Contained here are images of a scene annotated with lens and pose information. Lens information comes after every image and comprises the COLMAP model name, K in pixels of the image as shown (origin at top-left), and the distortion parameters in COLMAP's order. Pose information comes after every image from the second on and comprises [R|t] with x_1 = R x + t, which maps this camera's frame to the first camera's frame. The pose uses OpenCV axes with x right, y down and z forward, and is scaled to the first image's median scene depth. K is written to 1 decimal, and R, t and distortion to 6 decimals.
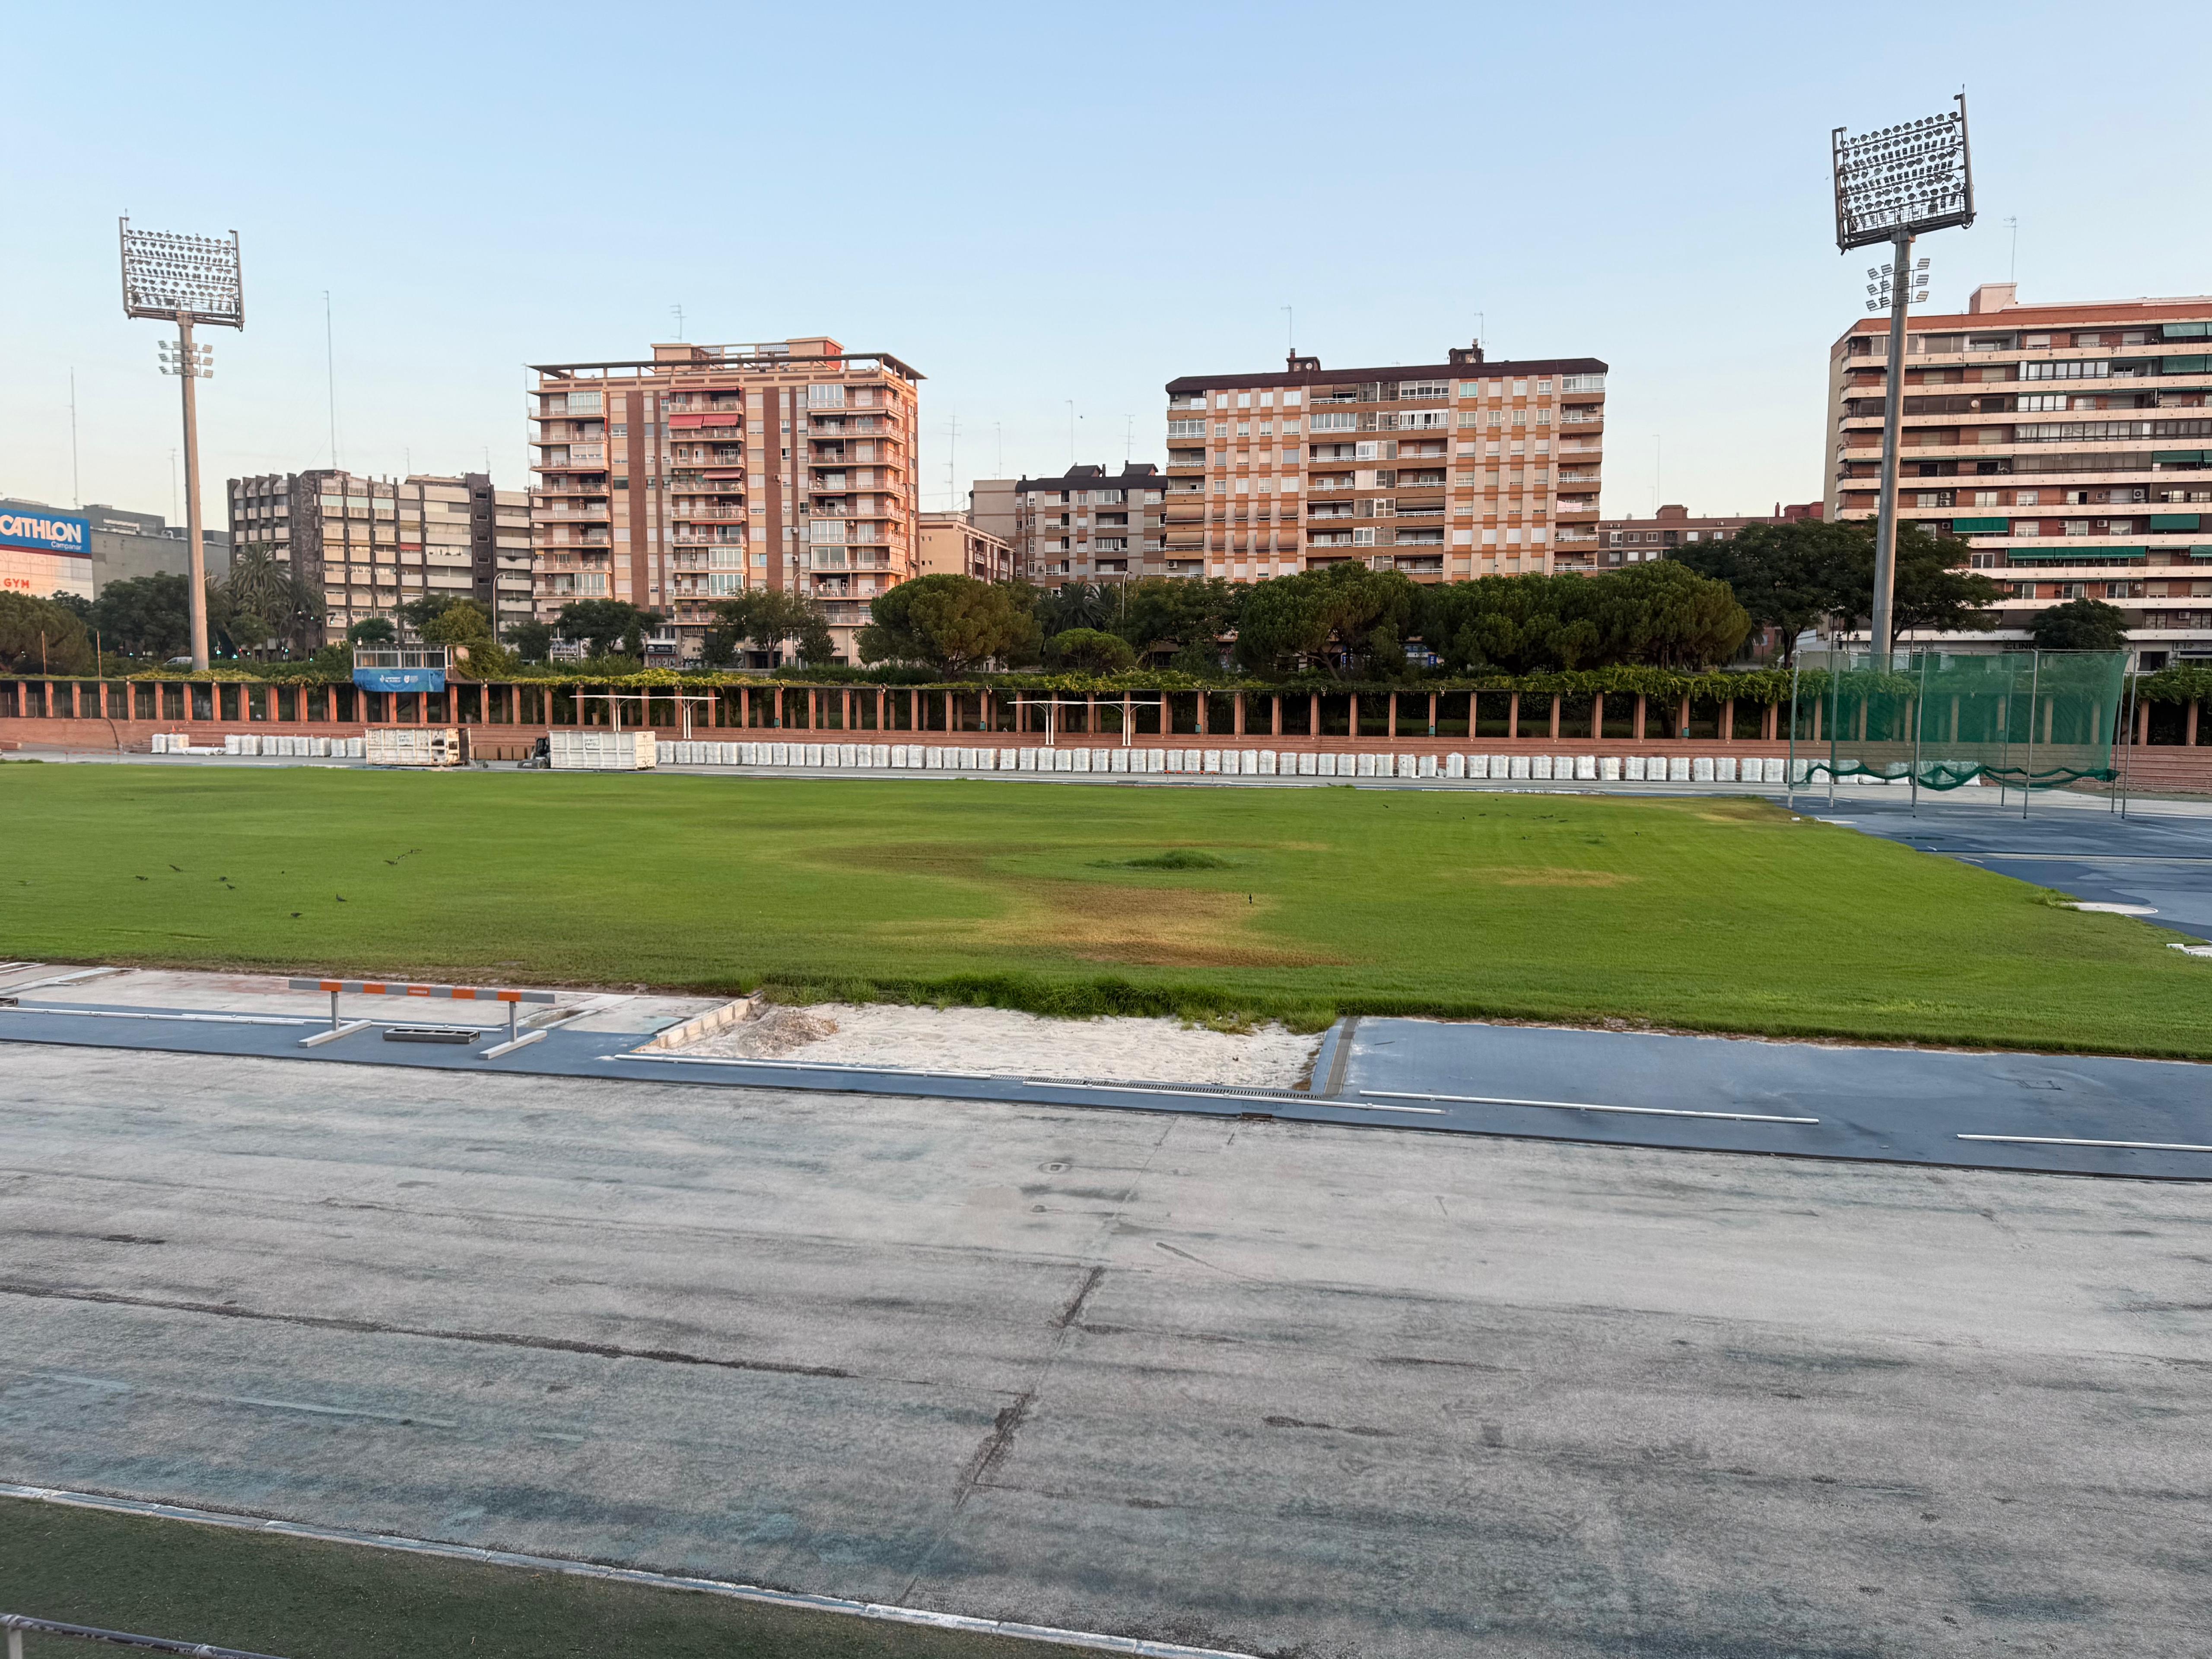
lens RADIAL K [[1545.4, 0, 1110.6], [0, 1545.4, 830.0], [0, 0, 1]] dist [0.086533, -0.112134]
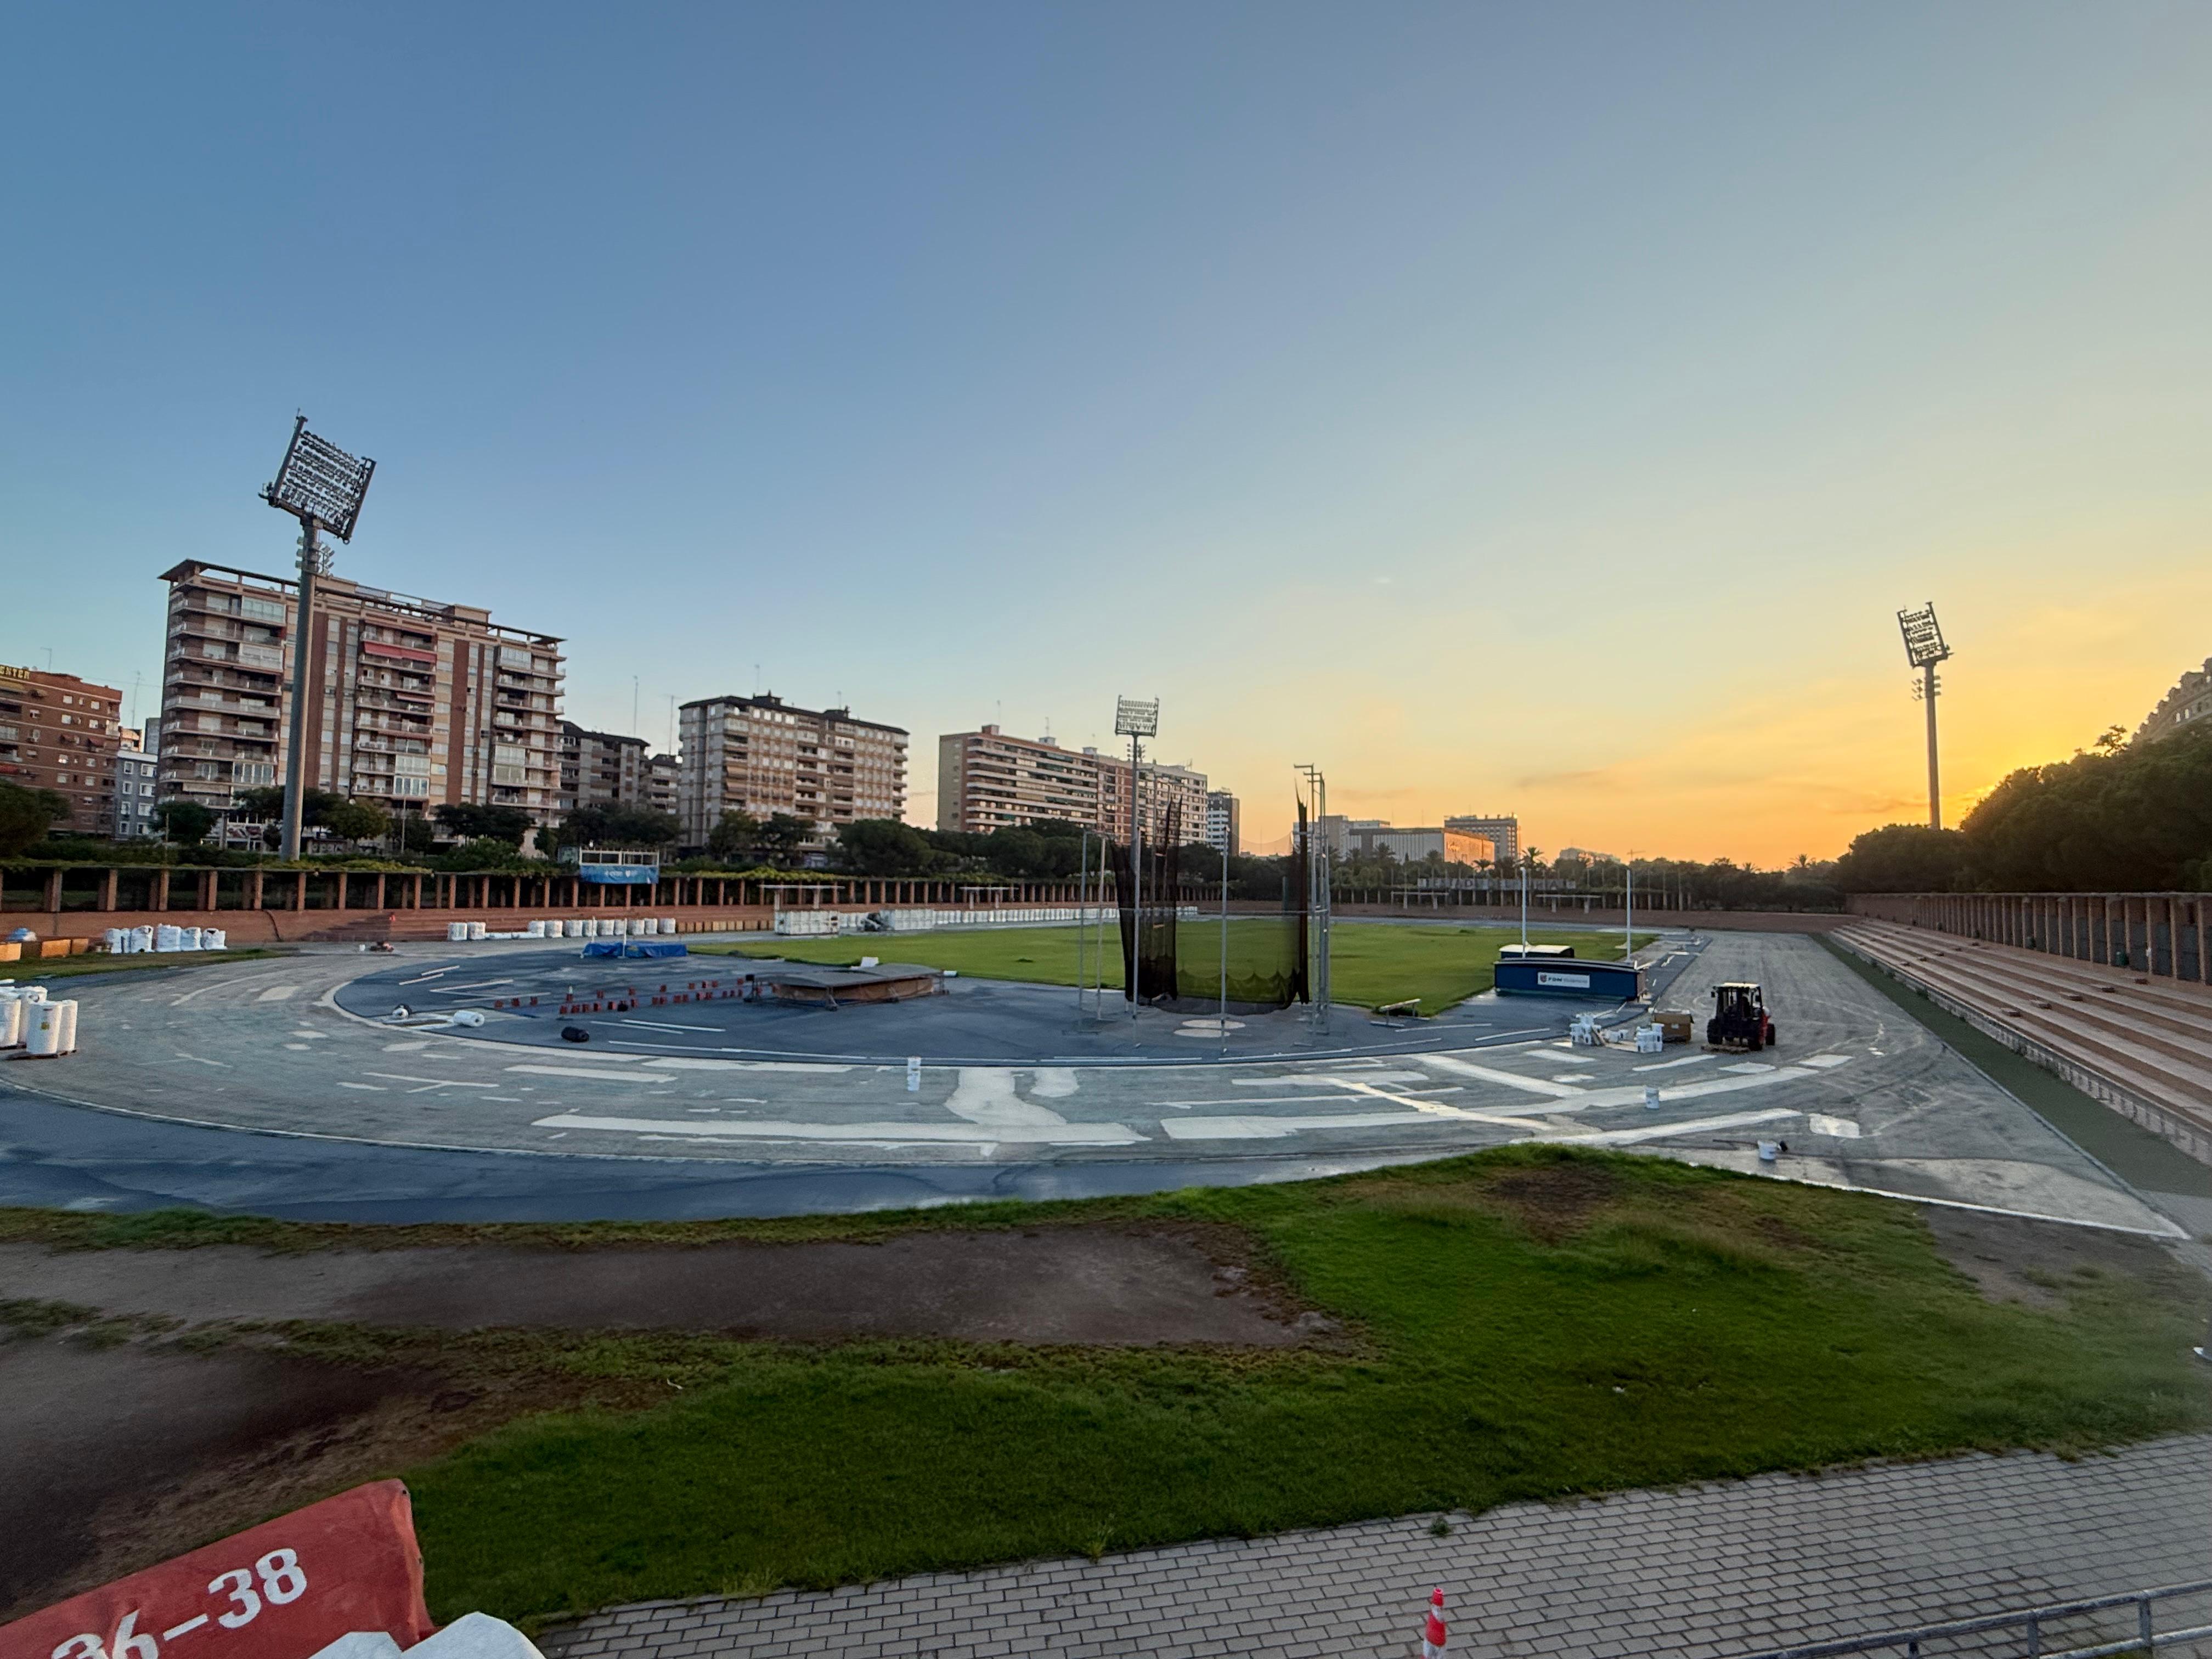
lens RADIAL K [[960.2, 0, 1097.7], [0, 960.2, 824.2], [0, 0, 1]] dist [0.007953, -0.000336]
pose [[0.379453, 0.056471, 0.923486, -0.811385], [0.064715, 0.994071, -0.087378, -0.032173], [-0.922945, 0.092919, 0.373548, 0.255010]]
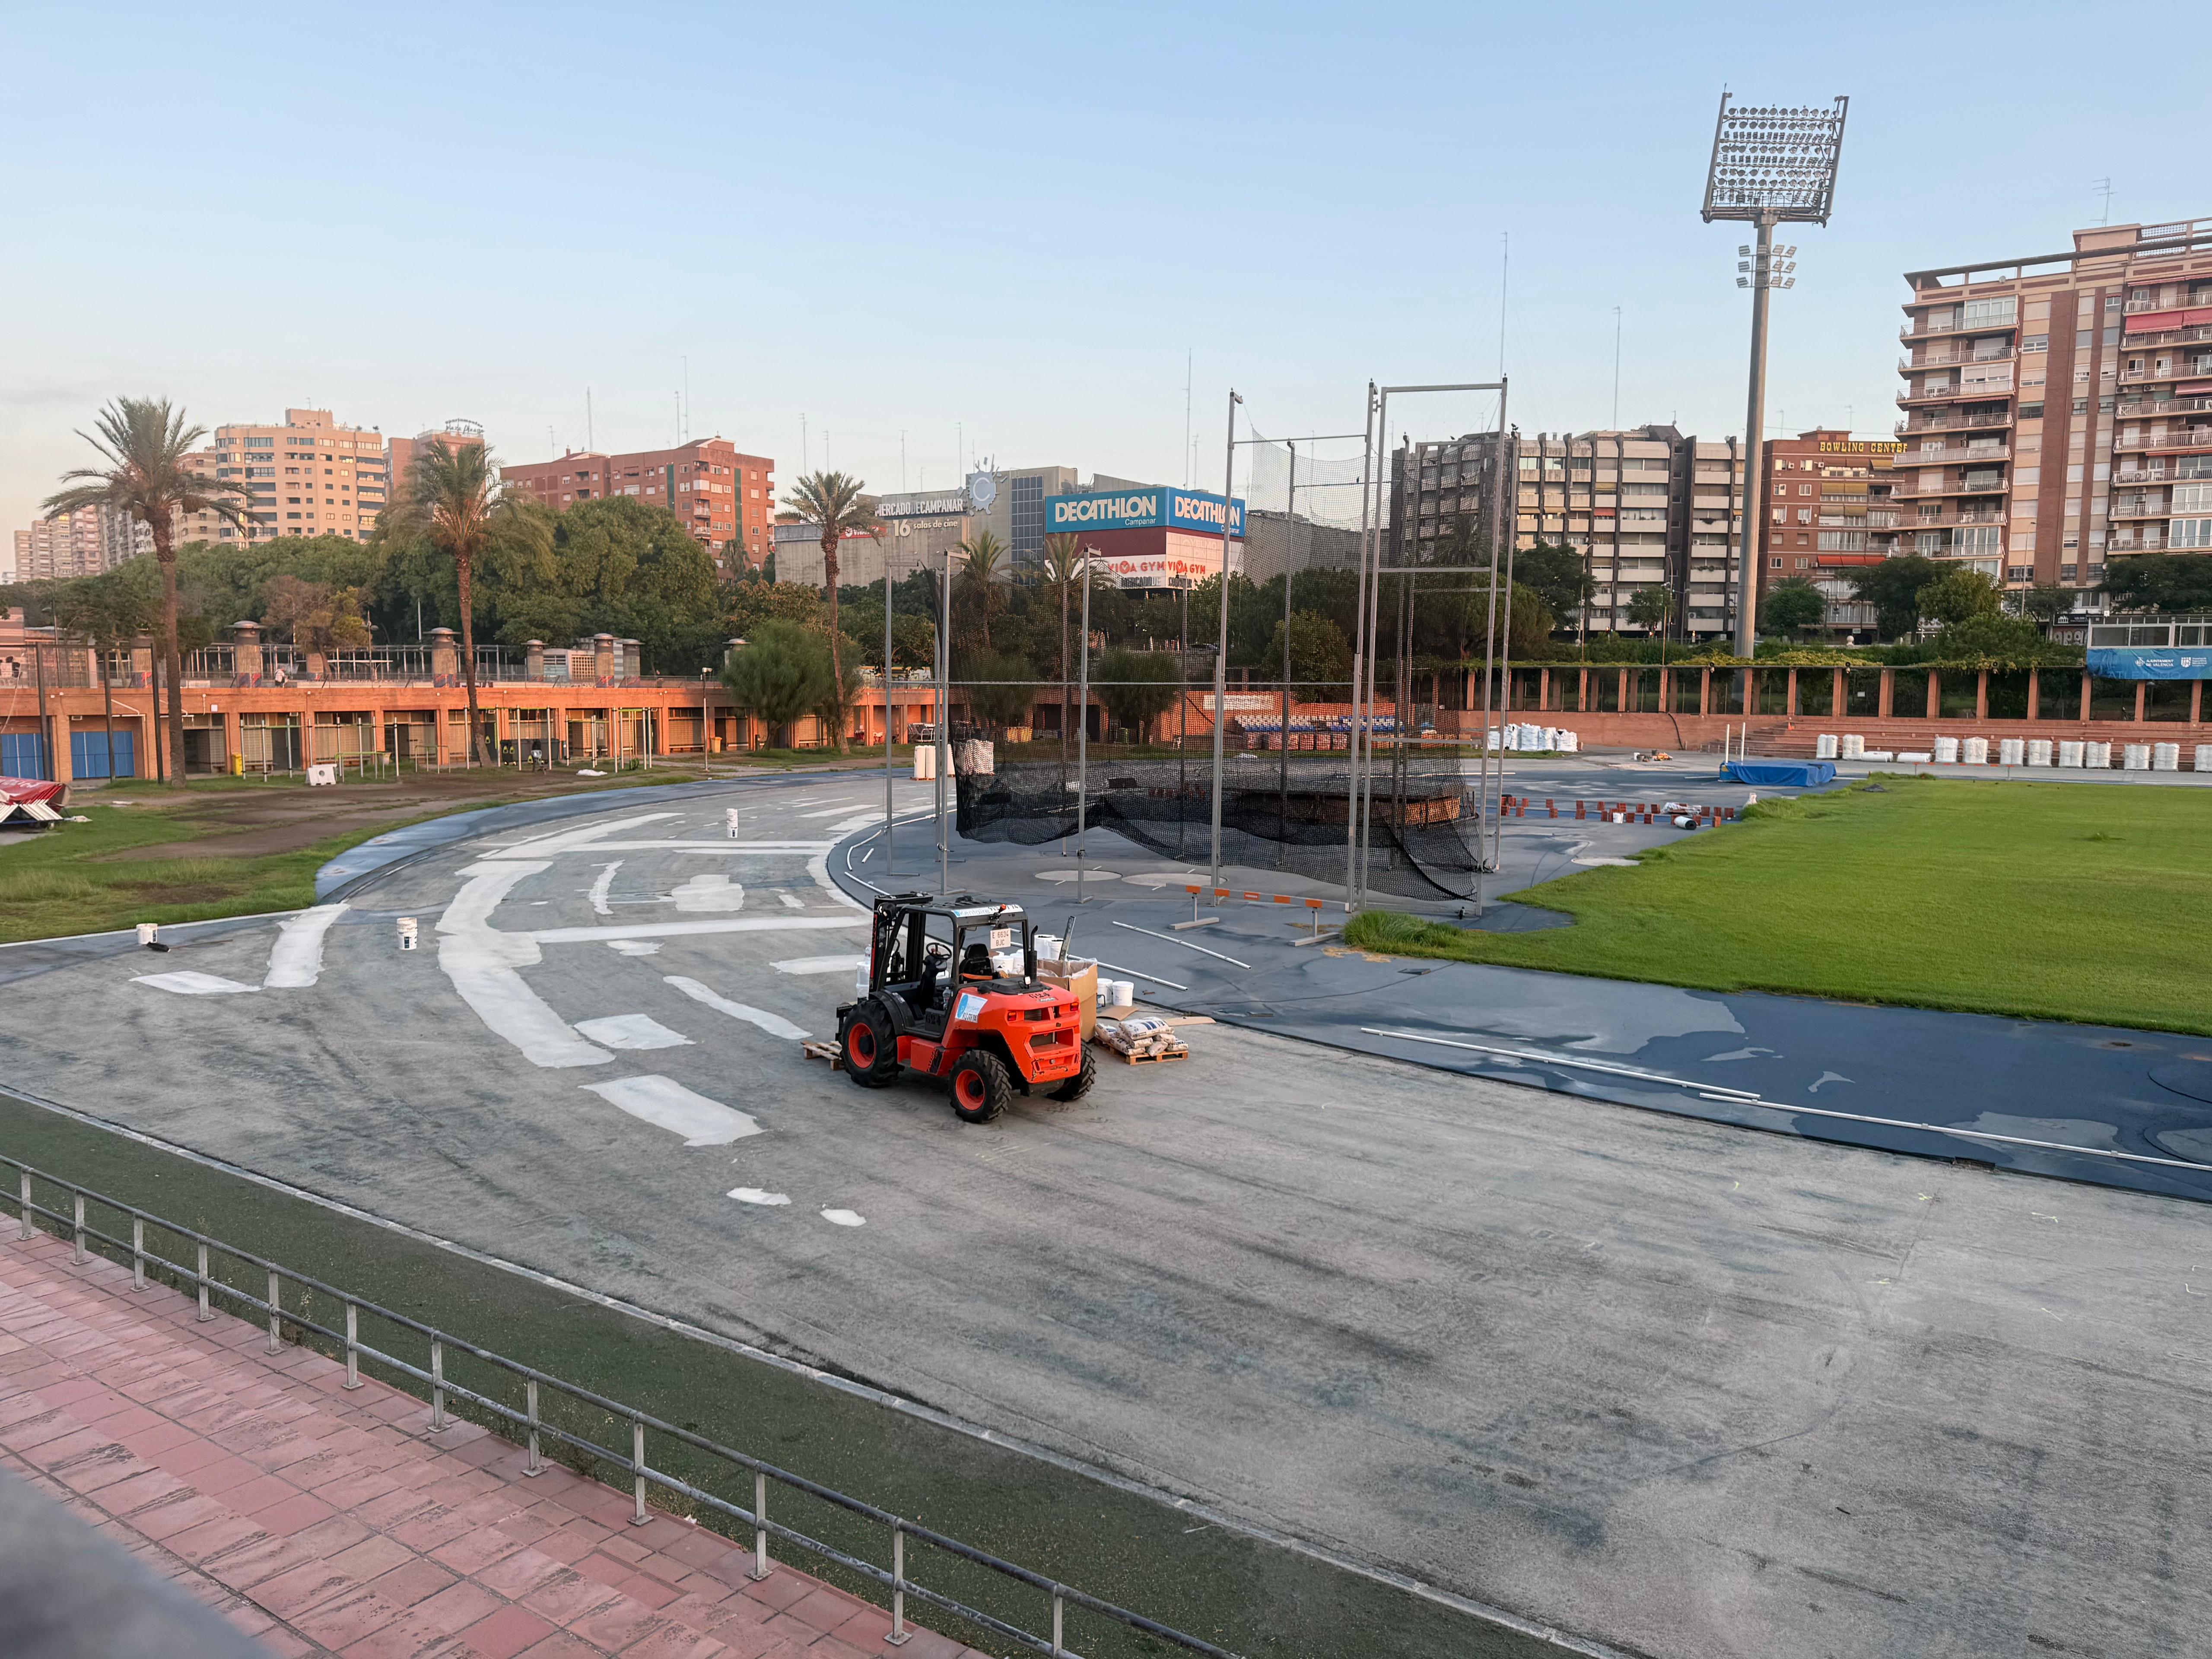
lens RADIAL K [[1545.4, 0, 1110.6], [0, 1545.4, 830.0], [0, 0, 1]] dist [0.086533, -0.112134]
pose [[0.927216, 0.035464, -0.372844, -0.494381], [-0.030540, 0.999351, 0.019105, -0.013182], [0.373279, -0.006328, 0.927698, 0.102485]]
